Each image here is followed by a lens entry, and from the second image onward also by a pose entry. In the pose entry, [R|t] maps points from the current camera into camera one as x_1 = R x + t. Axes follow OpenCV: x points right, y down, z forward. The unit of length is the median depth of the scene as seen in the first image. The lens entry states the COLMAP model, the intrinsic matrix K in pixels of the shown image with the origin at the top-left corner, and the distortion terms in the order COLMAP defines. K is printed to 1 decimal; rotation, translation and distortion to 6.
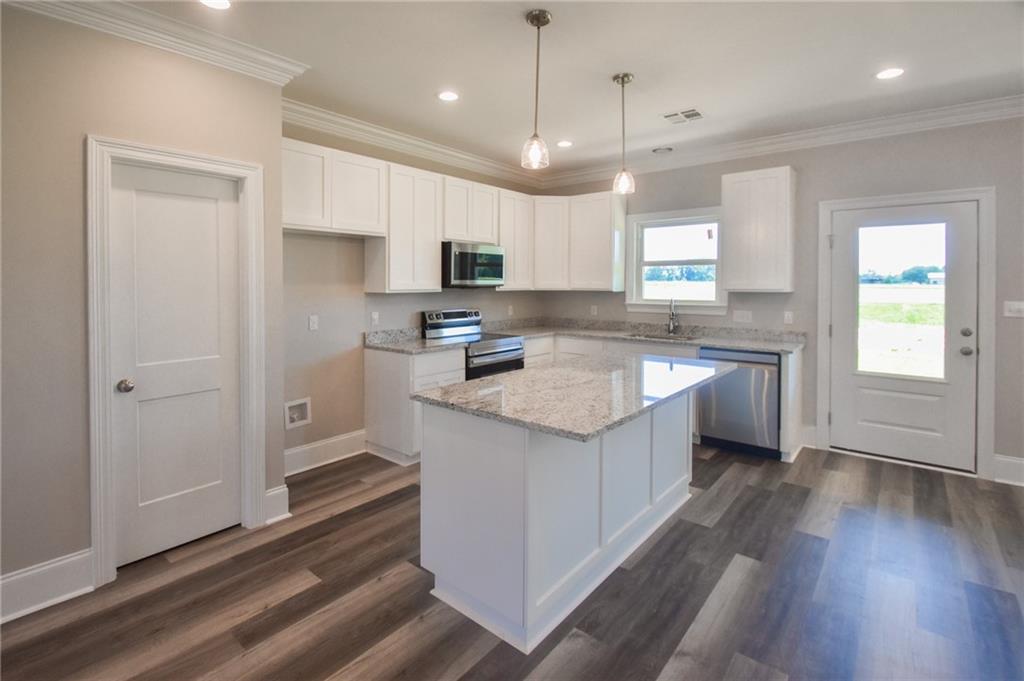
lens RADIAL K [[469.9, 0, 510.6], [0, 469.9, 290.8], [0, 0, 1]] dist [-0.002086, -0.000499]
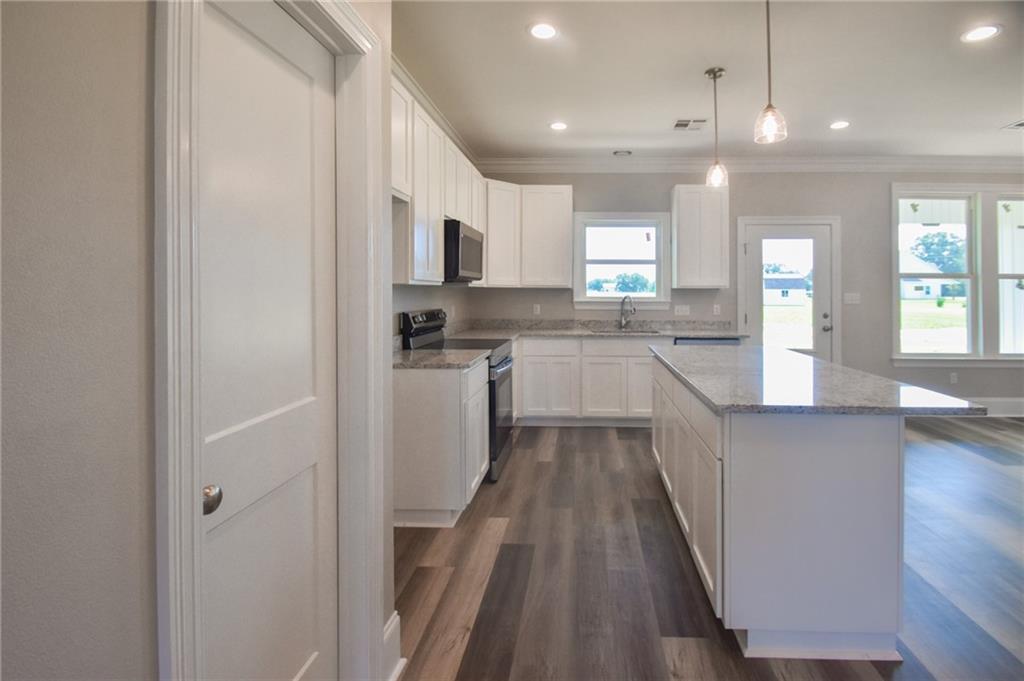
lens RADIAL K [[466.0, 0, 566.2], [0, 466.0, 292.2], [0, 0, 1]] dist [-0.000119, -0.000231]
pose [[0.792769, 0.002096, 0.609519, -0.429048], [0.005512, 0.999929, -0.010608, 0.021643], [-0.609498, 0.011770, 0.792700, 0.273399]]
